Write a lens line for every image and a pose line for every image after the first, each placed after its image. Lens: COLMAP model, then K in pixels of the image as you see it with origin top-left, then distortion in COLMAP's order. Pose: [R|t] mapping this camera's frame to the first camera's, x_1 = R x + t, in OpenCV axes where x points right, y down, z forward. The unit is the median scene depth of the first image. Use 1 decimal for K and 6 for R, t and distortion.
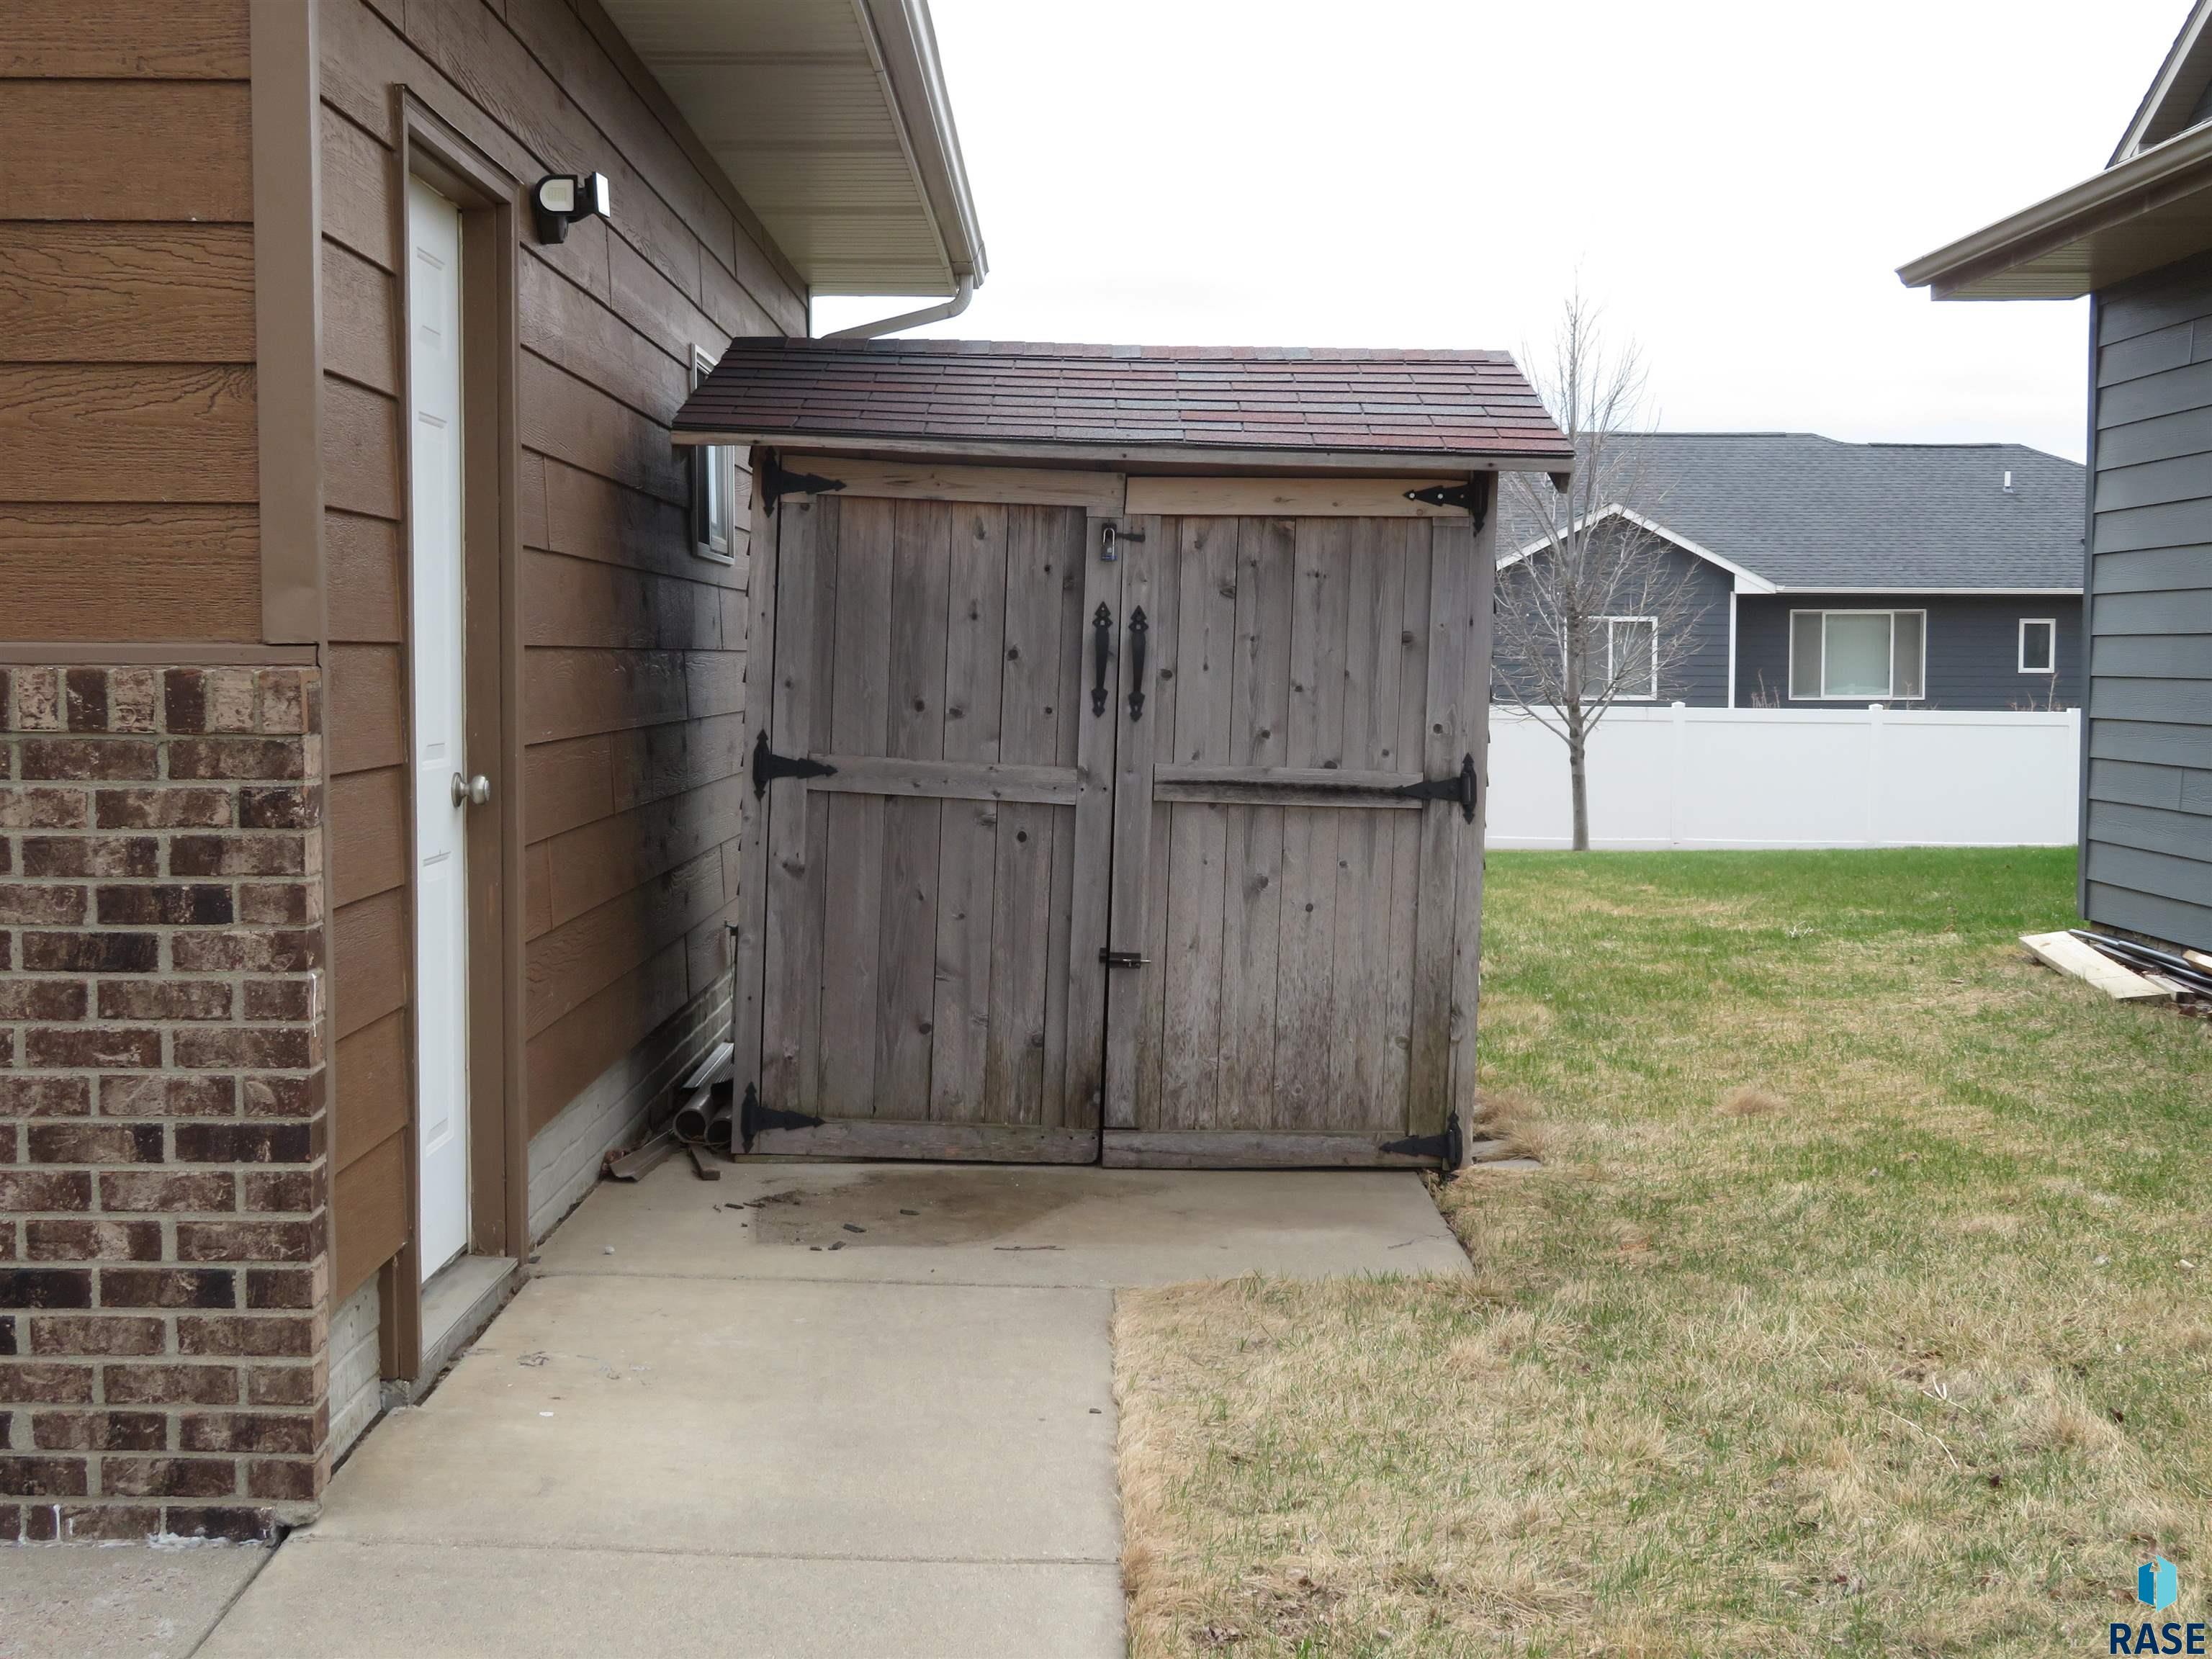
lens RADIAL K [[2854.3, 0, 1101.7], [0, 2854.3, 835.4], [0, 0, 1]] dist [-0.027620, 0.000000]
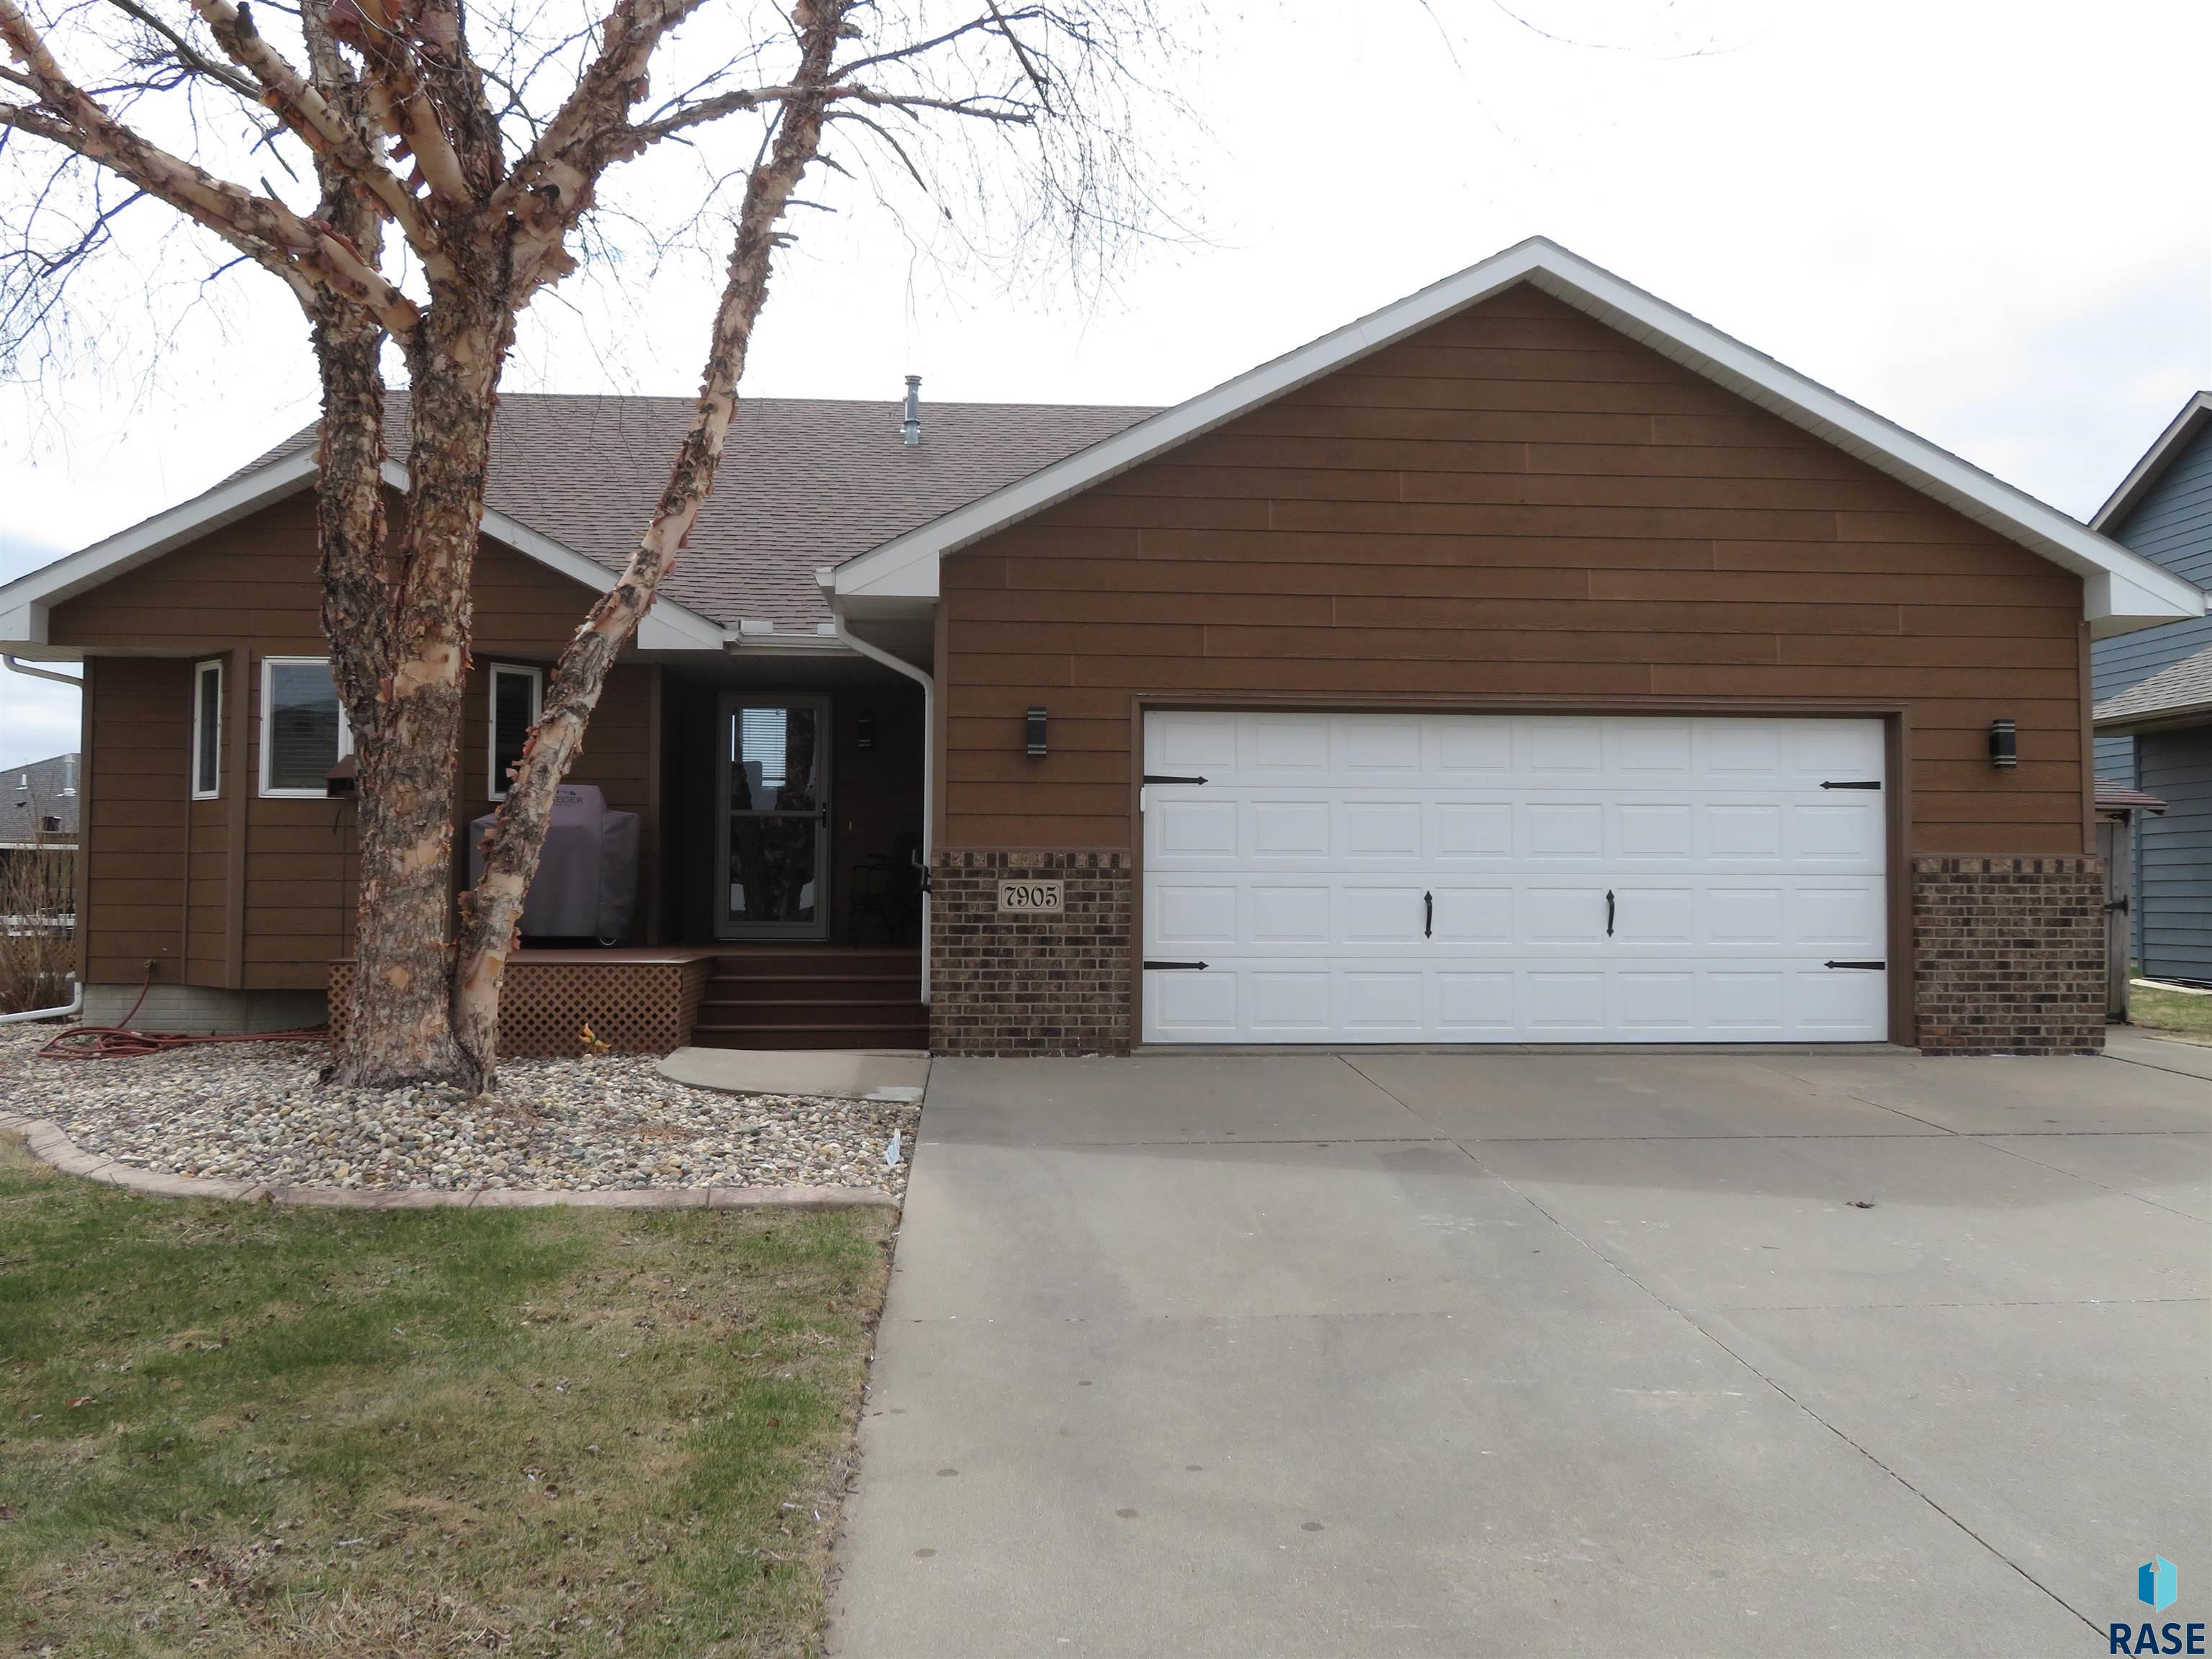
lens RADIAL K [[1823.1, 0, 1104.4], [0, 1823.1, 830.7], [0, 0, 1]] dist [-0.018549, 0.000183]
pose [[0.998735, 0.000509, 0.050271, -1.984193], [0.004435, 0.995160, -0.098170, 0.169899], [-0.050078, 0.098269, 0.993899, -1.770343]]
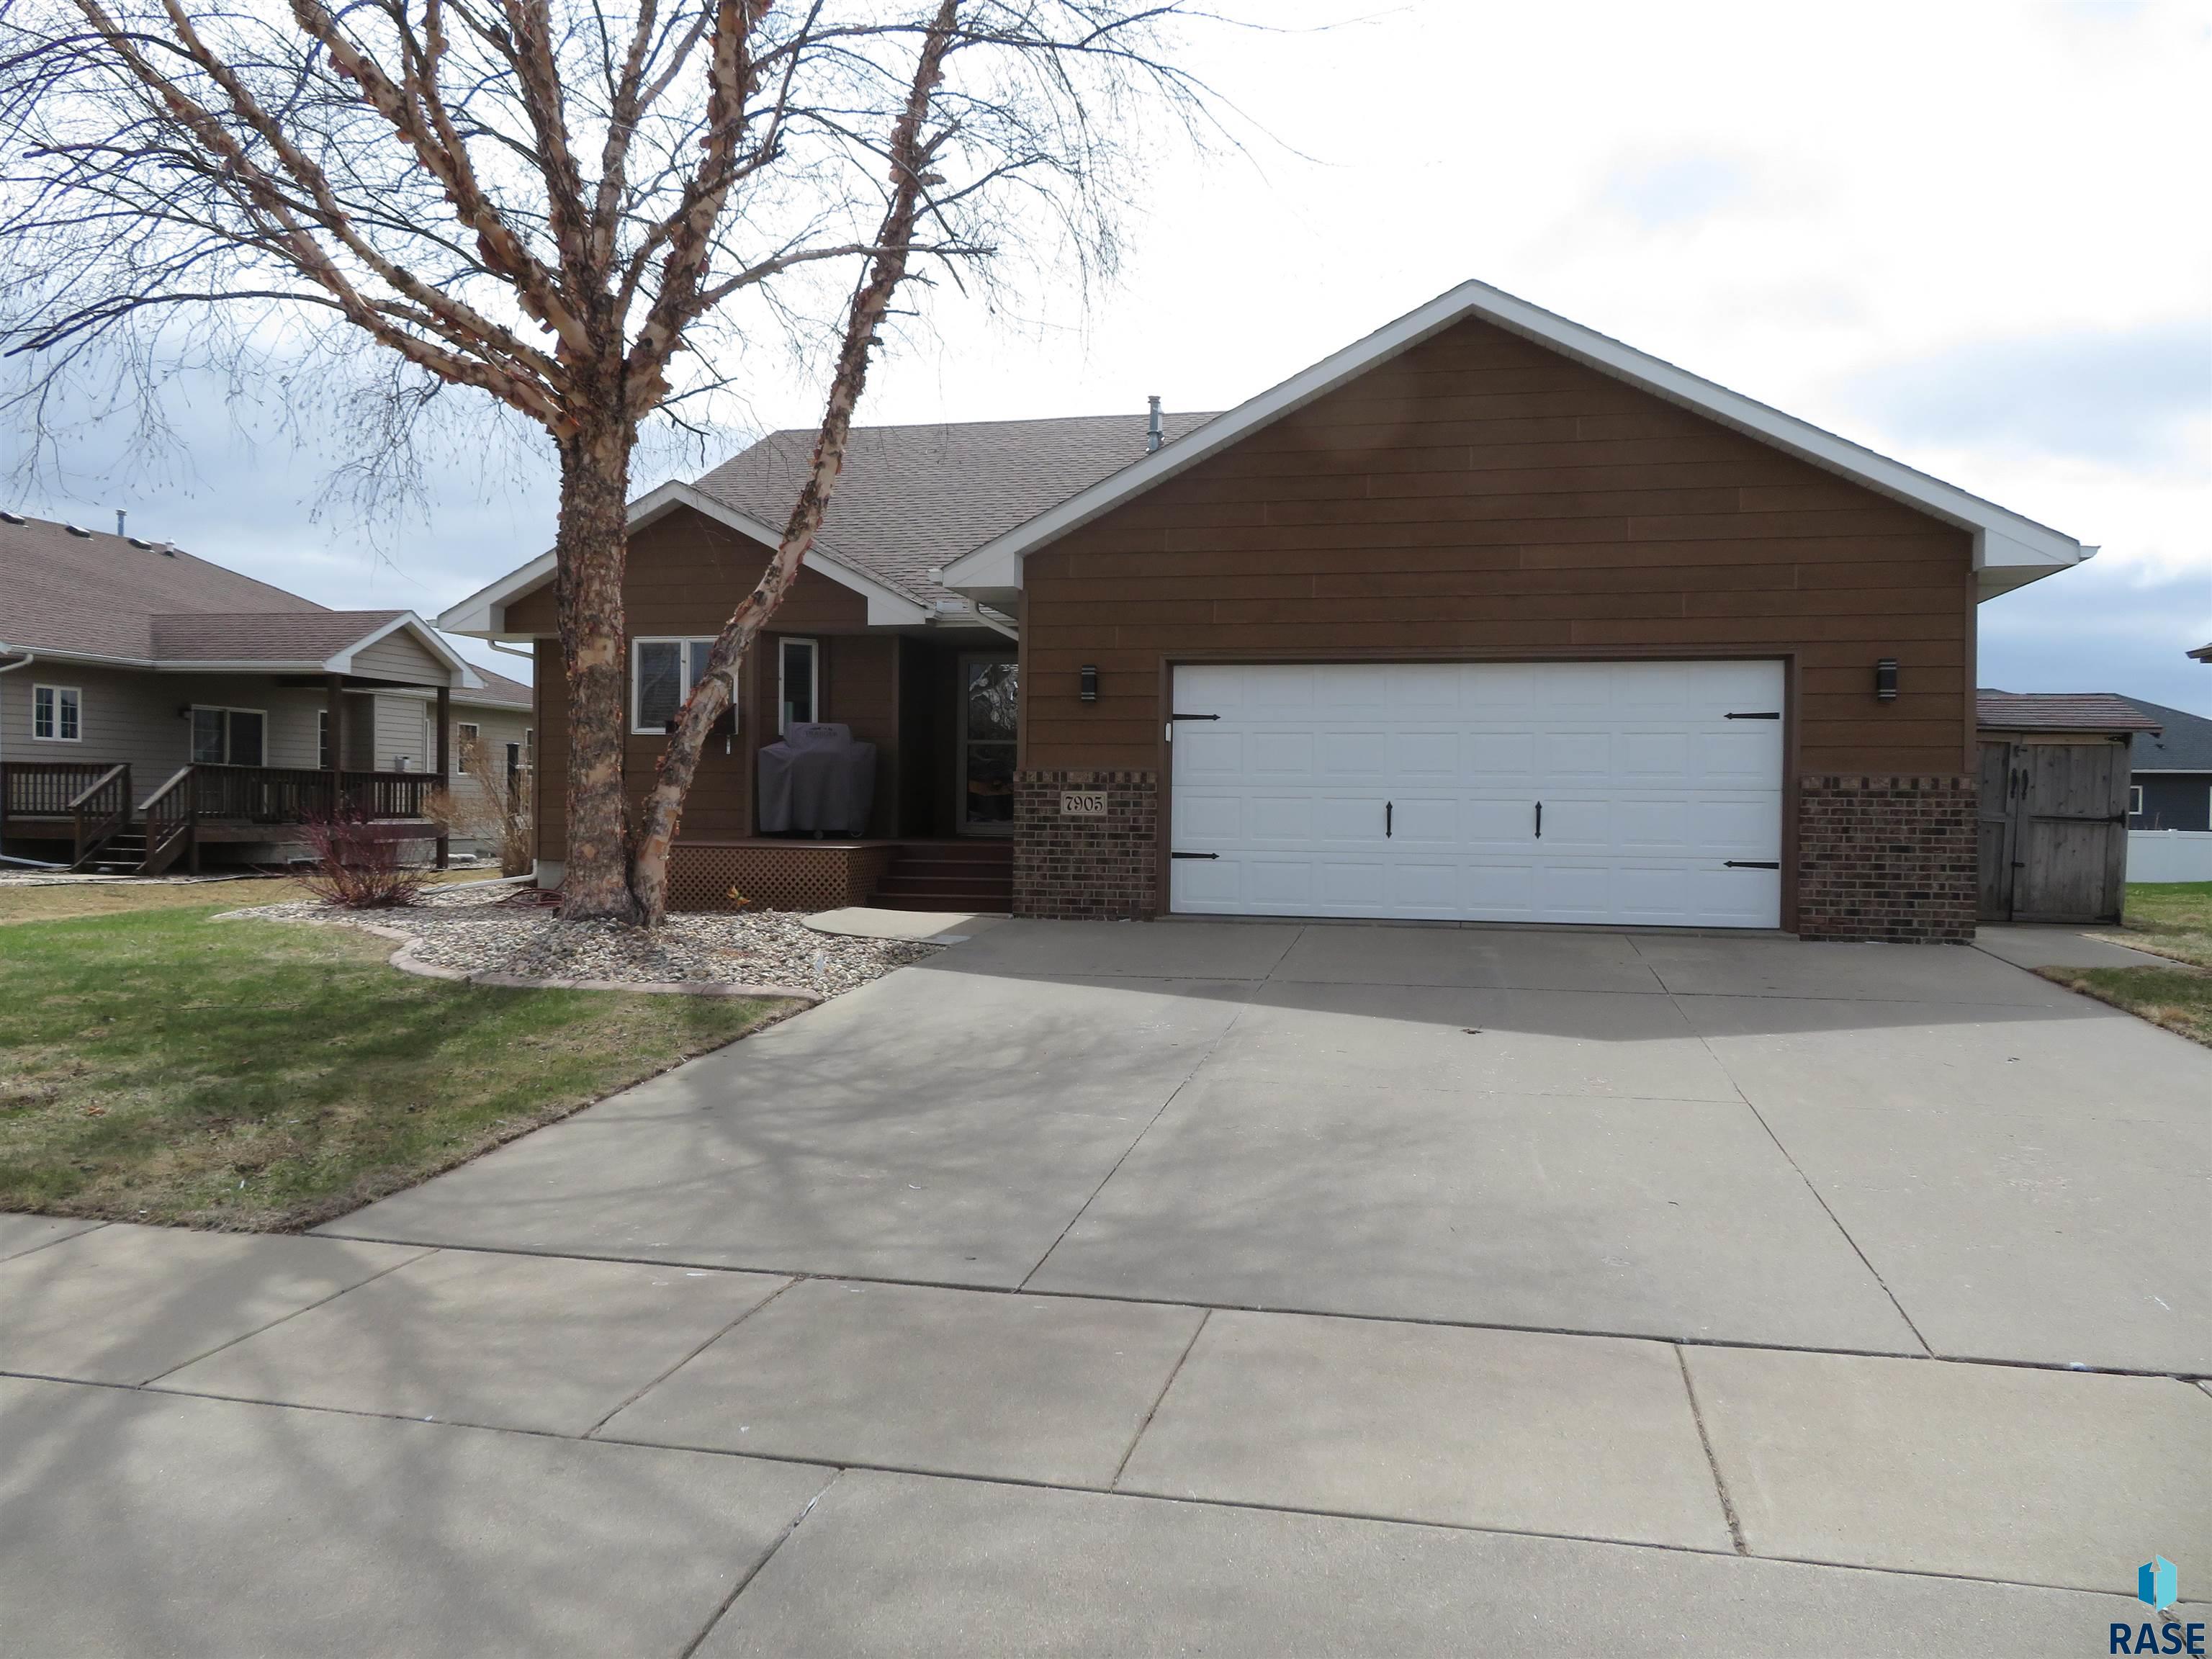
lens RADIAL K [[1568.3, 0, 1110.0], [0, 1568.3, 824.5], [0, 0, 1]] dist [-0.003334, -0.001051]
pose [[0.971943, 0.008161, -0.235076, -1.143035], [-0.020275, 0.998585, -0.049164, 0.199966], [0.234343, 0.052550, 0.970733, -2.155212]]
